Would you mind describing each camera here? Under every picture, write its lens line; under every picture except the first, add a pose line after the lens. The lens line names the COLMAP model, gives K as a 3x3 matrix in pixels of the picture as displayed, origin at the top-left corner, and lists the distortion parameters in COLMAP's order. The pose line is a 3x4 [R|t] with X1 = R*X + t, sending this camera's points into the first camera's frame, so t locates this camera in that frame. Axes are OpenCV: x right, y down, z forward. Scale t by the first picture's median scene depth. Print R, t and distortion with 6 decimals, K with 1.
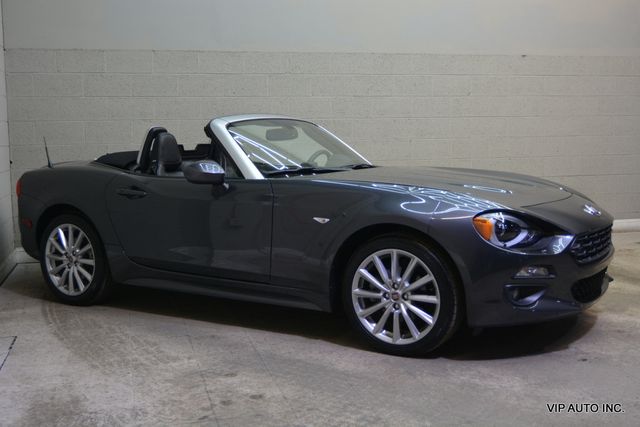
lens RADIAL K [[764.4, 0, 320.0], [0, 764.4, 213.5], [0, 0, 1]] dist [0.000112, -0.009618]
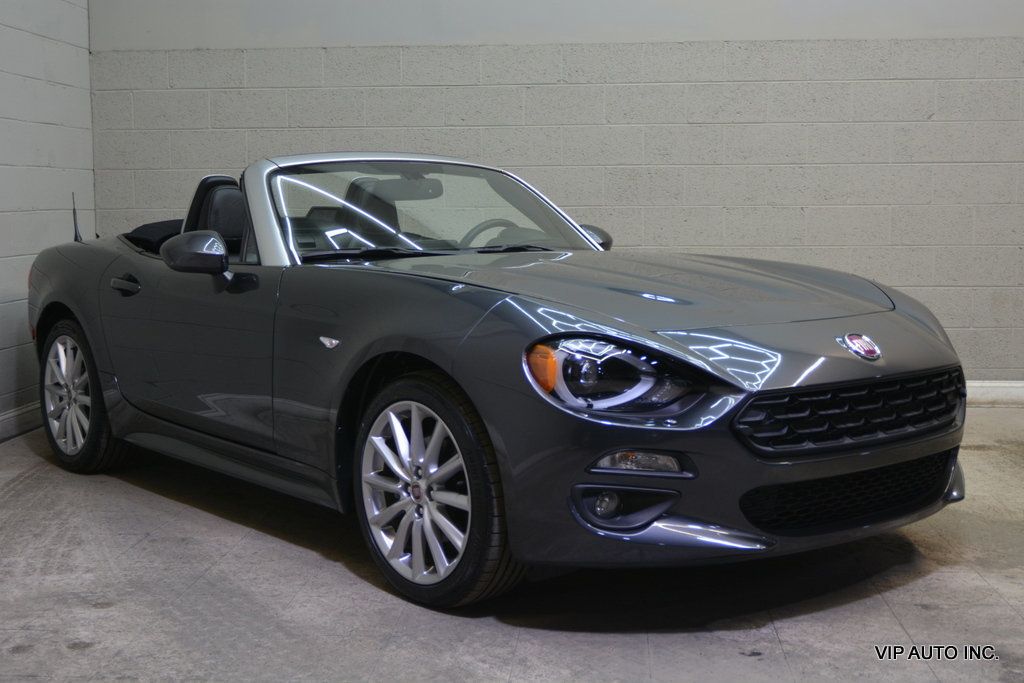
lens RADIAL K [[1361.9, 0, 512.0], [0, 1361.9, 341.5], [0, 0, 1]] dist [0.000908, -0.007649]
pose [[0.942718, 0.041855, -0.330954, 0.407624], [-0.043178, 0.999062, 0.003356, -0.000769], [0.330784, 0.011126, 0.943641, 0.117637]]
